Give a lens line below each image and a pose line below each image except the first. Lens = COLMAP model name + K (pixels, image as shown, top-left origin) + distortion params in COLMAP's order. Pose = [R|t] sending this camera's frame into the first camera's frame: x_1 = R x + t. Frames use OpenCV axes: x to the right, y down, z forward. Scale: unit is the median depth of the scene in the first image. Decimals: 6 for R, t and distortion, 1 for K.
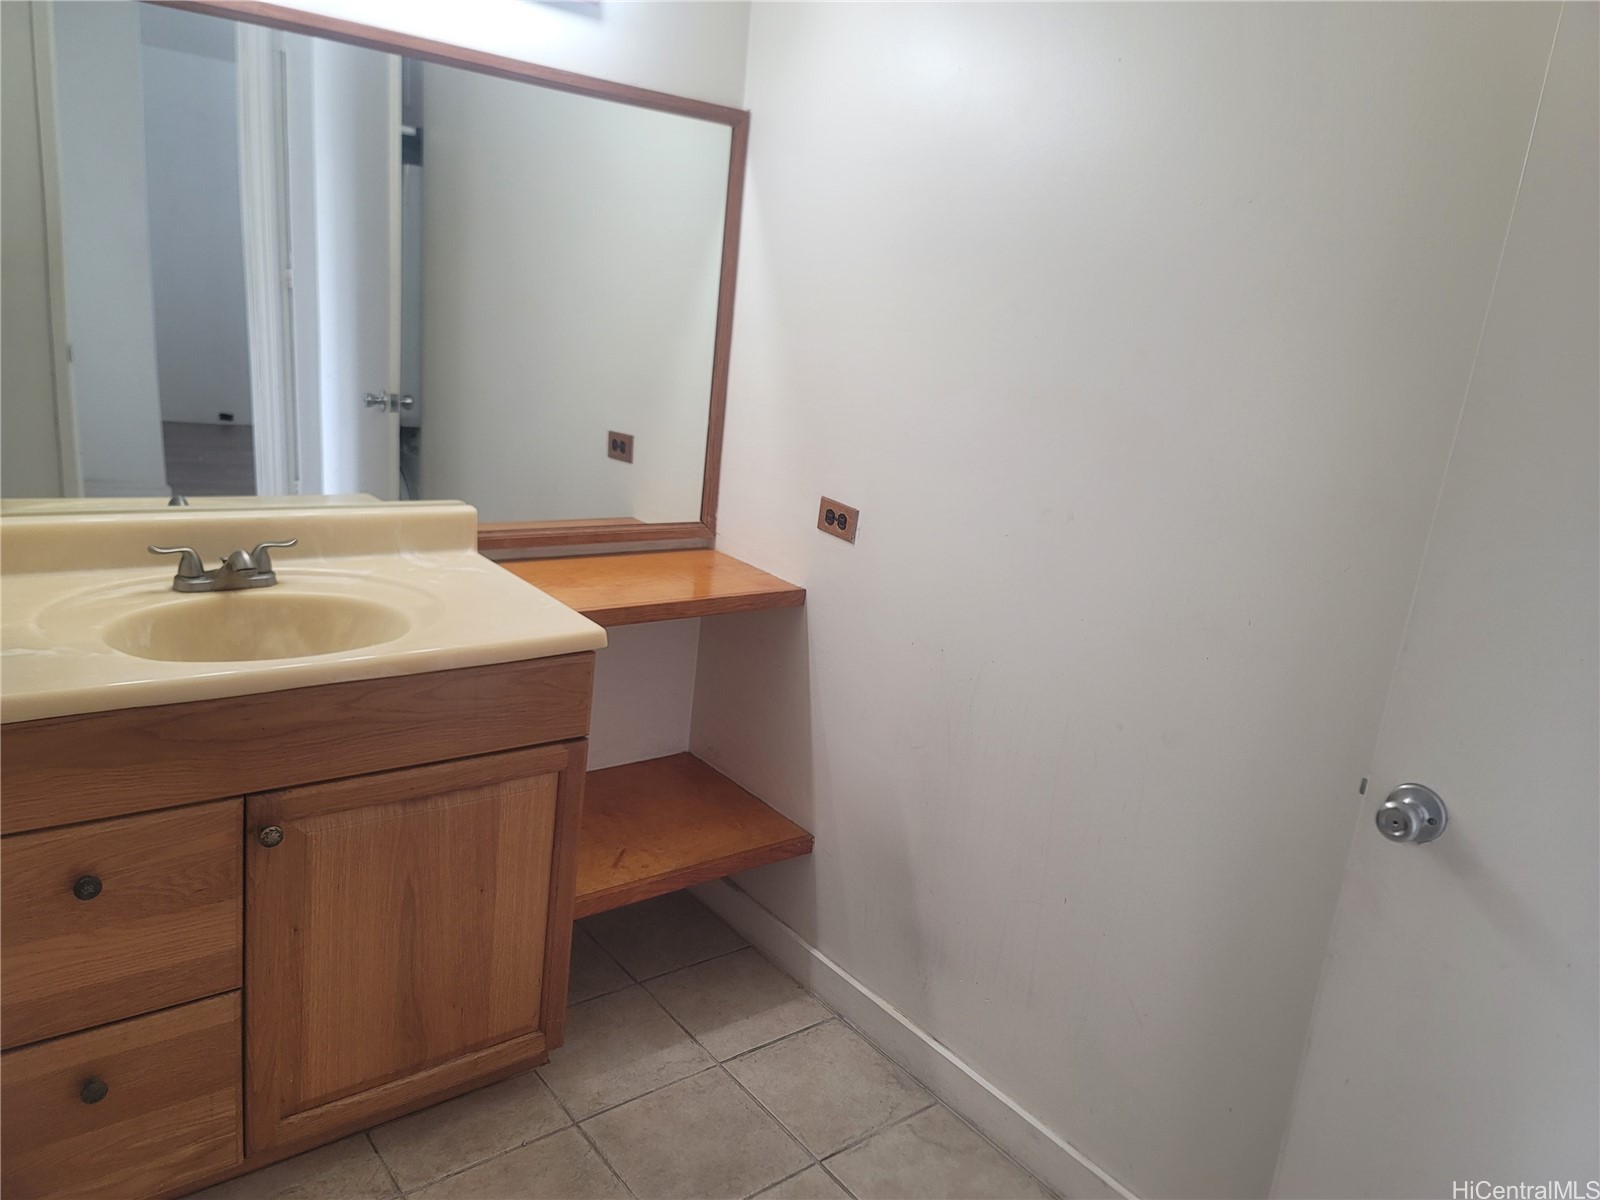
lens RADIAL K [[1181.5, 0, 800.0], [0, 1181.5, 600.0], [0, 0, 1]] dist [0.107268, -0.122743]
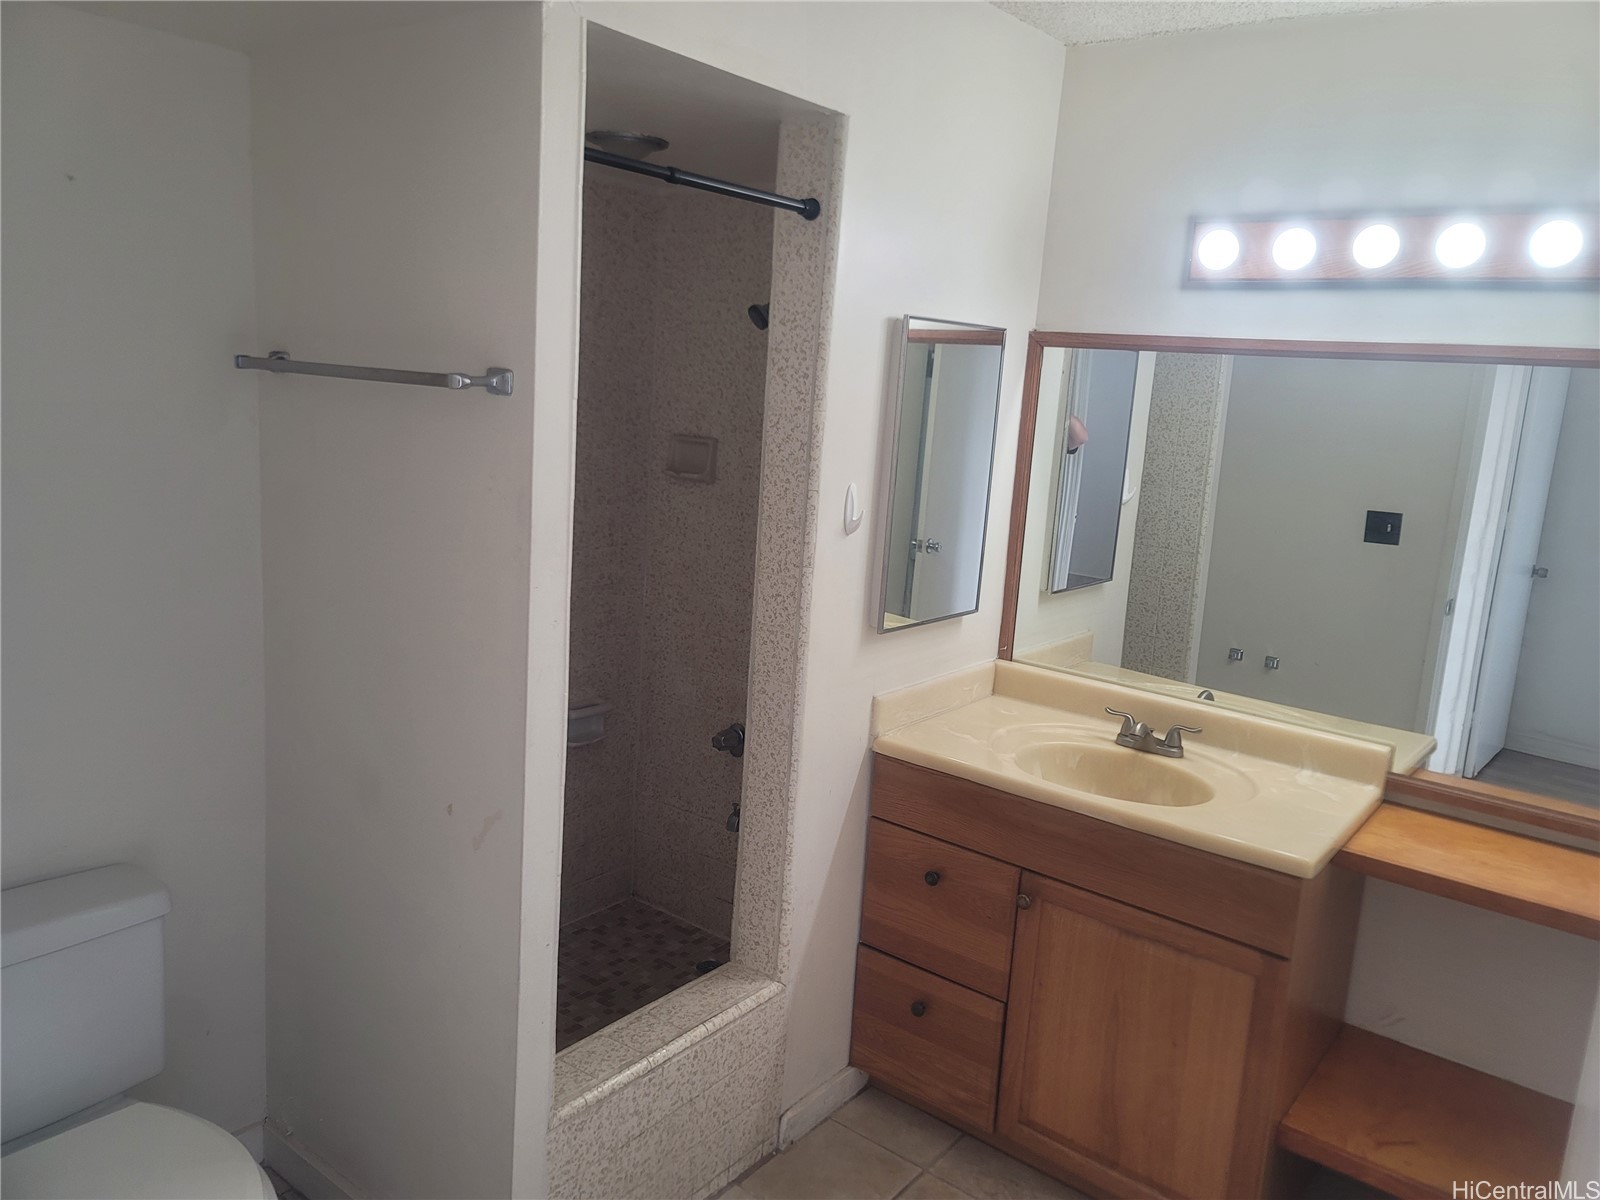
lens RADIAL K [[1165.5, 0, 800.0], [0, 1165.5, 600.0], [0, 0, 1]] dist [0.002084, 0.169232]
pose [[0.240490, 0.090140, -0.966457, 0.718182], [-0.288105, 0.957437, 0.017608, -0.085909], [0.926909, 0.274206, 0.256224, 0.255791]]
